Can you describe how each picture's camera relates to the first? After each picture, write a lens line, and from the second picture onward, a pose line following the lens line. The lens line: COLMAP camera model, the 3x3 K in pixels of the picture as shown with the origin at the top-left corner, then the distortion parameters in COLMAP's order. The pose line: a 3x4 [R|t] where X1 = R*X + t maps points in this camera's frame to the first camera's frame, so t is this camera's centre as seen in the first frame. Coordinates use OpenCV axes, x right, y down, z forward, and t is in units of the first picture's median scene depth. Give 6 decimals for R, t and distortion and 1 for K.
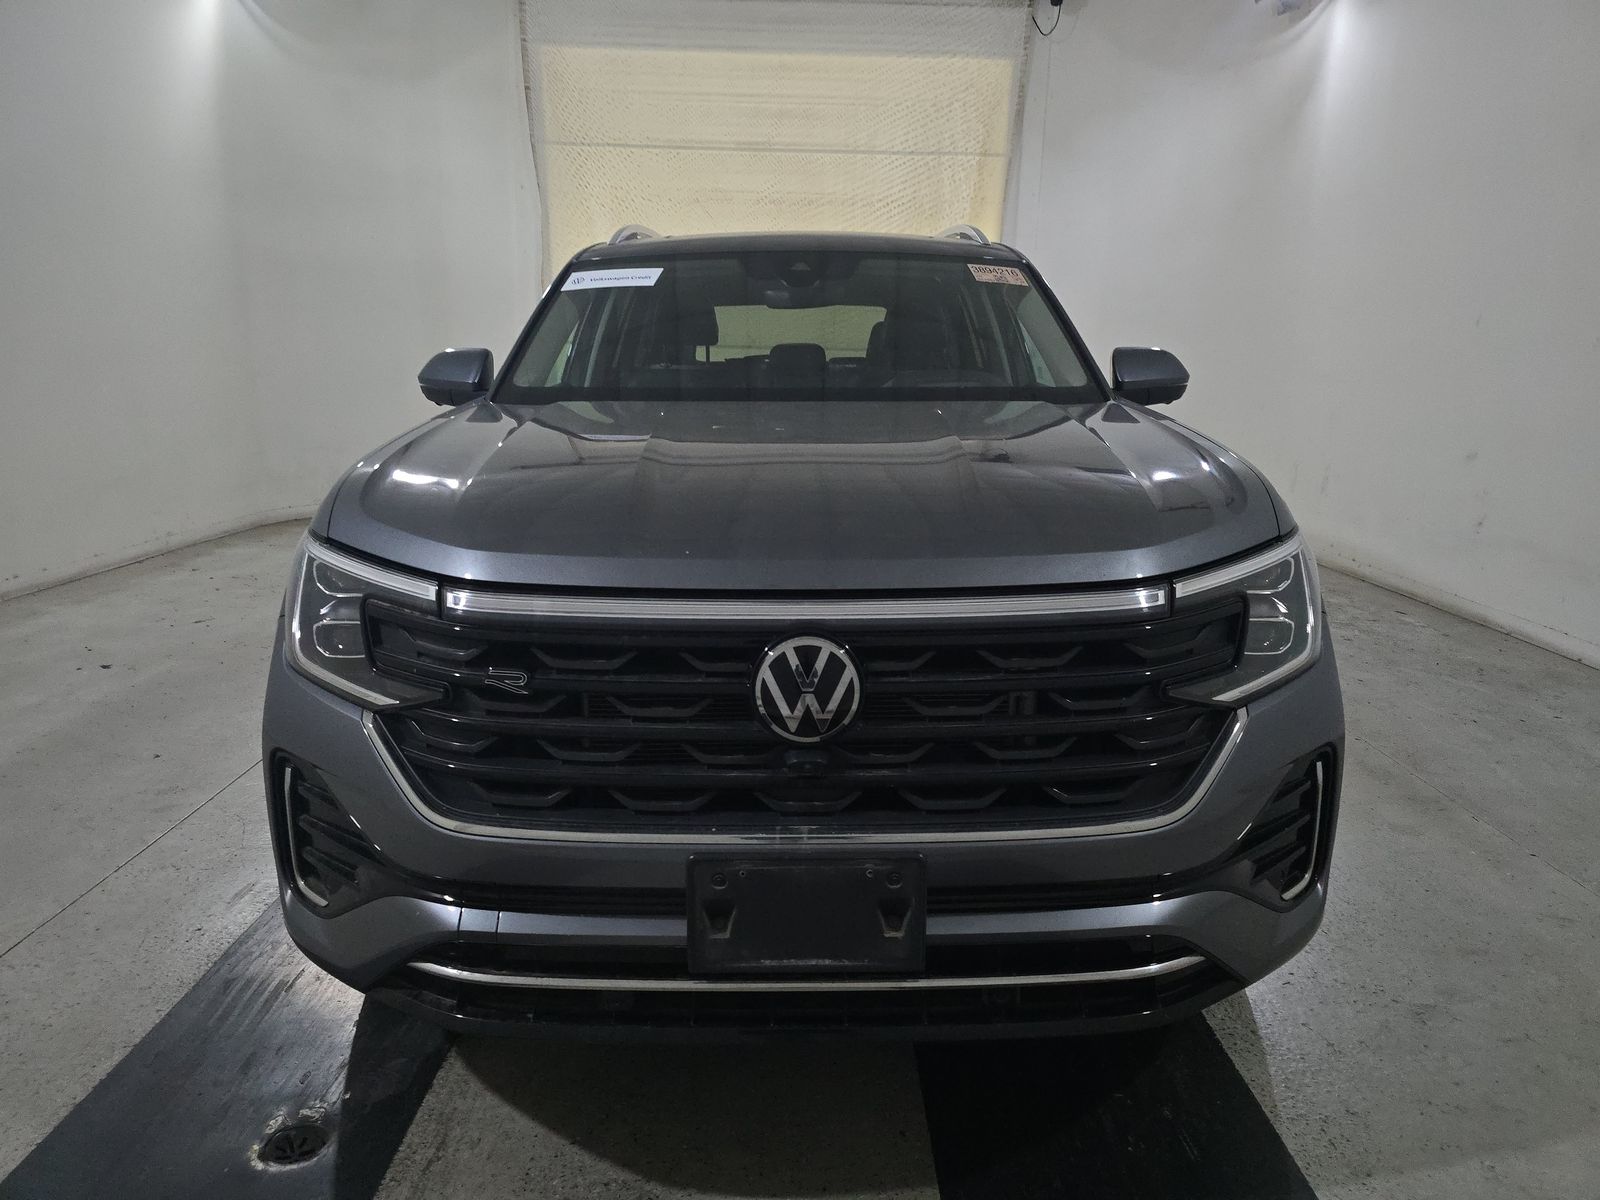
lens RADIAL K [[1068.7, 0, 799.5], [0, 1068.7, 599.1], [0, 0, 1]] dist [0.048200, -0.033163]
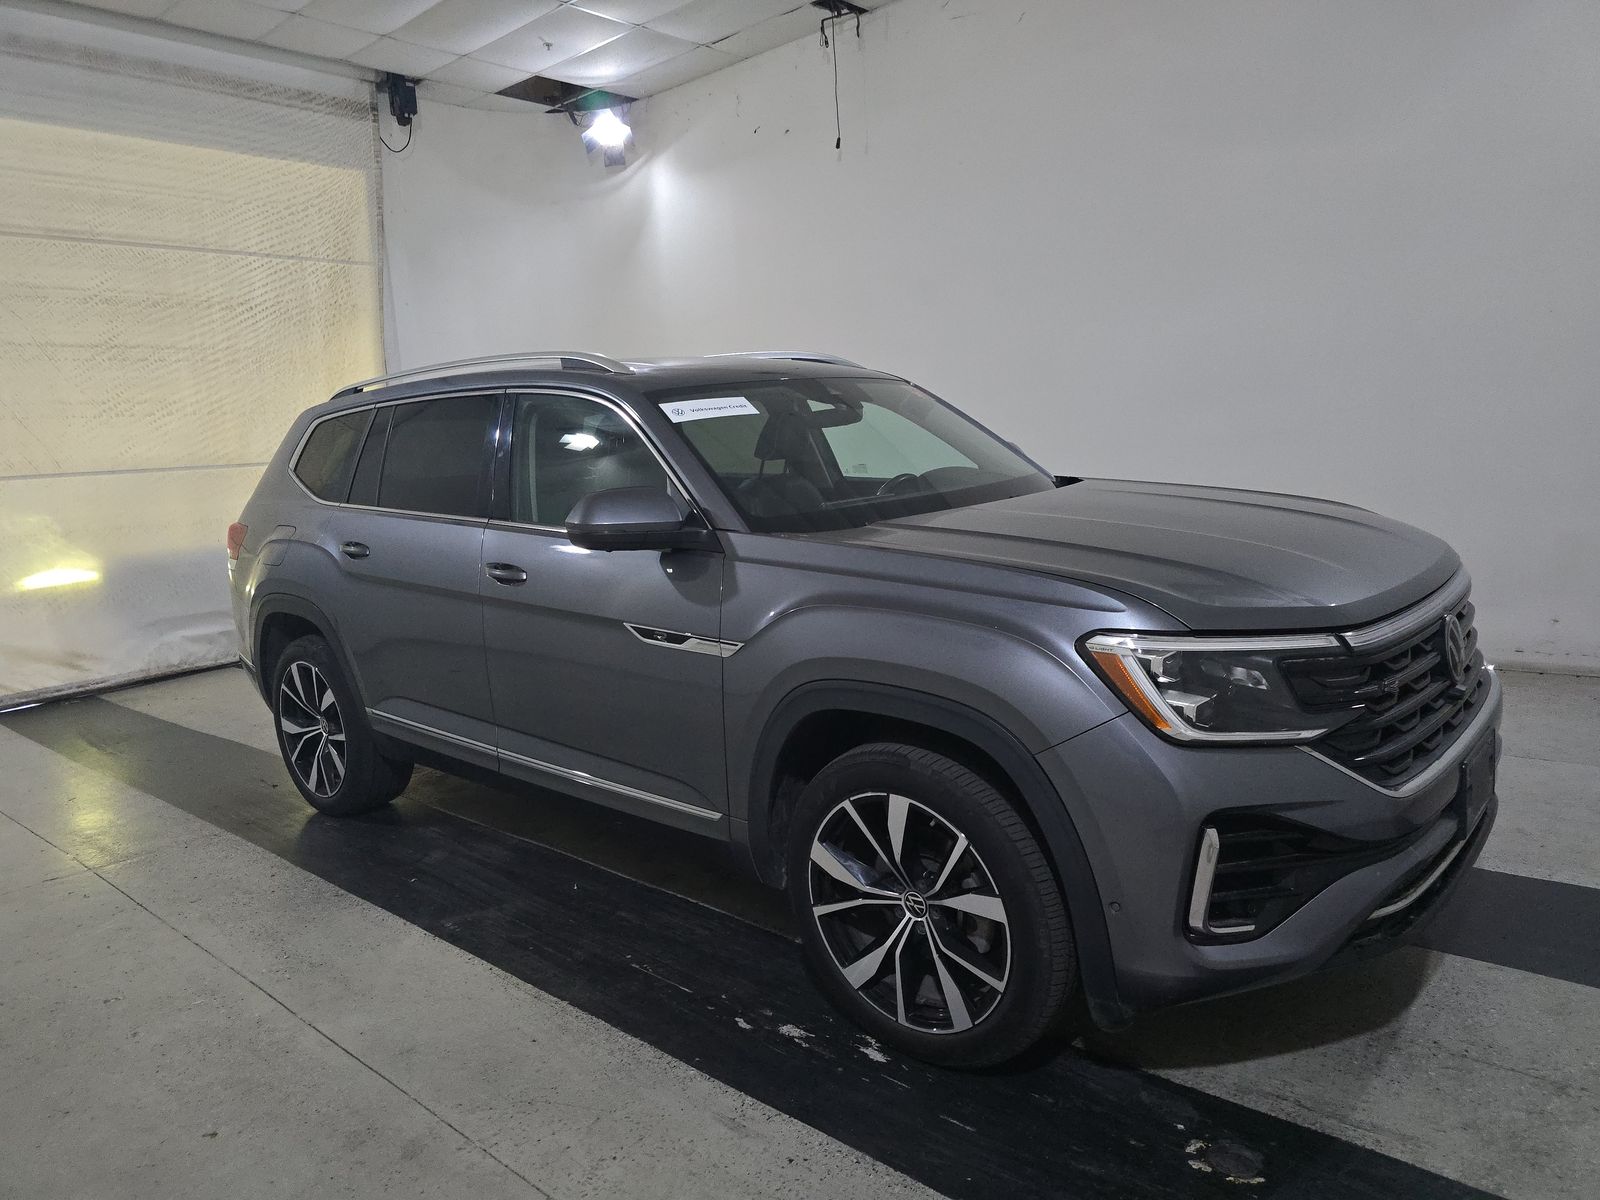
lens RADIAL K [[1068.7, 0, 803.9], [0, 1068.7, 598.6], [0, 0, 1]] dist [0.048200, -0.033163]
pose [[0.668391, -0.173745, 0.723233, -0.314161], [0.232925, 0.972322, 0.018322, -0.042580], [-0.706399, 0.156213, 0.690361, 0.091921]]
